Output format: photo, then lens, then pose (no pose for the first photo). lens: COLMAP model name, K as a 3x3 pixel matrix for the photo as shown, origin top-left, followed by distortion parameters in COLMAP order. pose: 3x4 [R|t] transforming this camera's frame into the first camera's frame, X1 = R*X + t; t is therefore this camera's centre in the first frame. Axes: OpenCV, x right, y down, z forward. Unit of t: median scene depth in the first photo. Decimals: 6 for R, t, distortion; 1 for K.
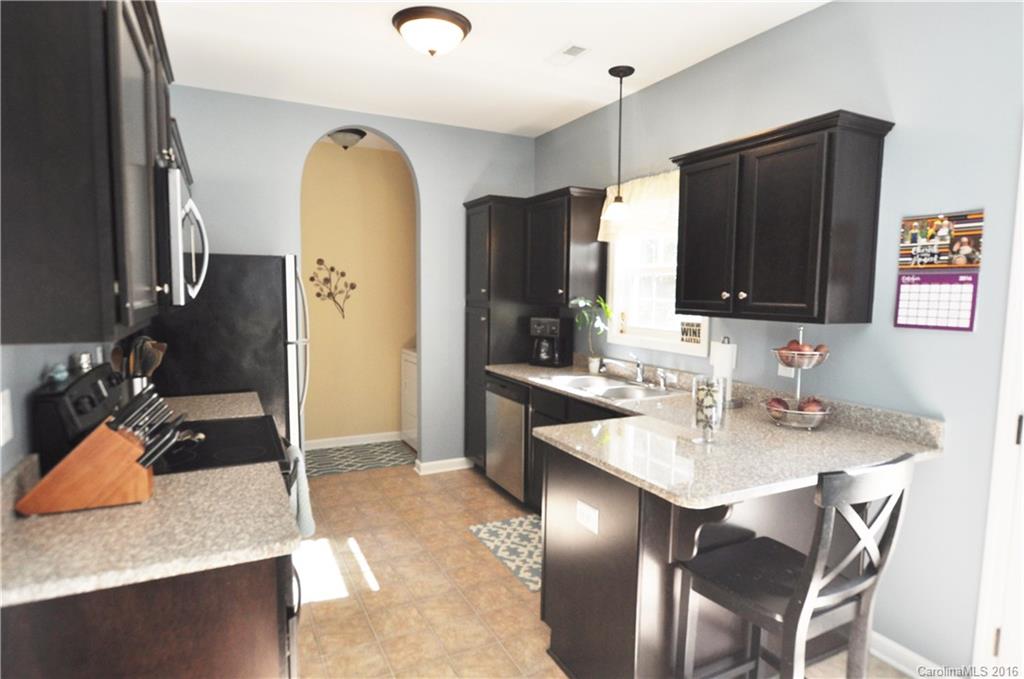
lens RADIAL K [[559.4, 0, 513.7], [0, 559.4, 340.2], [0, 0, 1]] dist [0.000305, -0.000014]
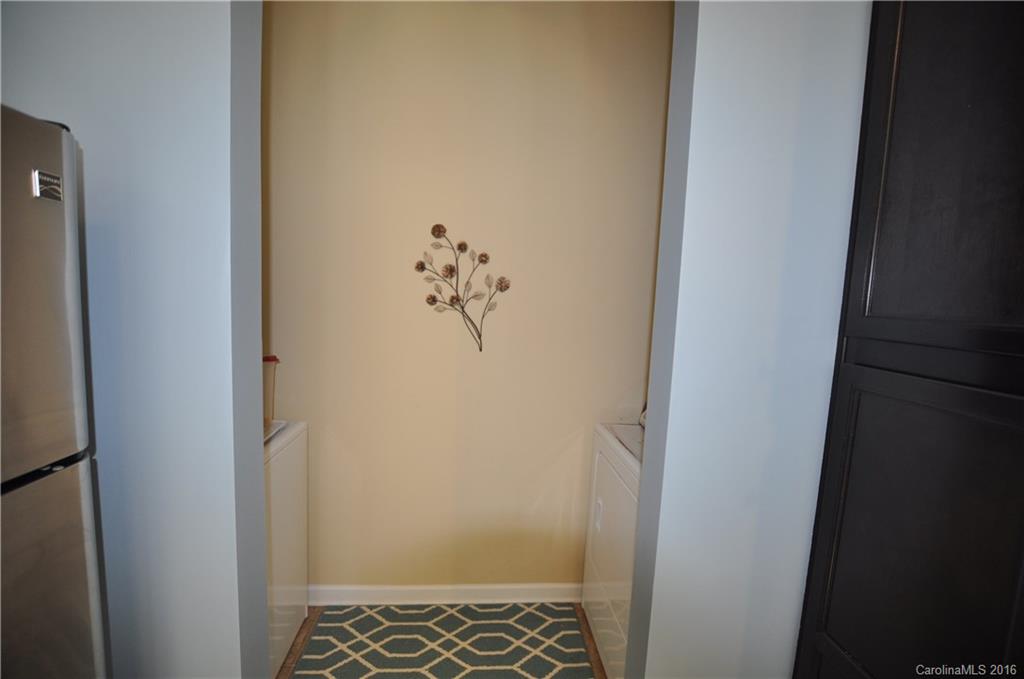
lens RADIAL K [[448.4, 0, 511.6], [0, 448.4, 339.4], [0, 0, 1]] dist [0.002626, 0.000214]
pose [[0.929823, 0.071507, -0.360994, -0.141754], [-0.070867, 0.997373, 0.015028, -0.057430], [0.361120, 0.011609, 0.932447, 0.658270]]
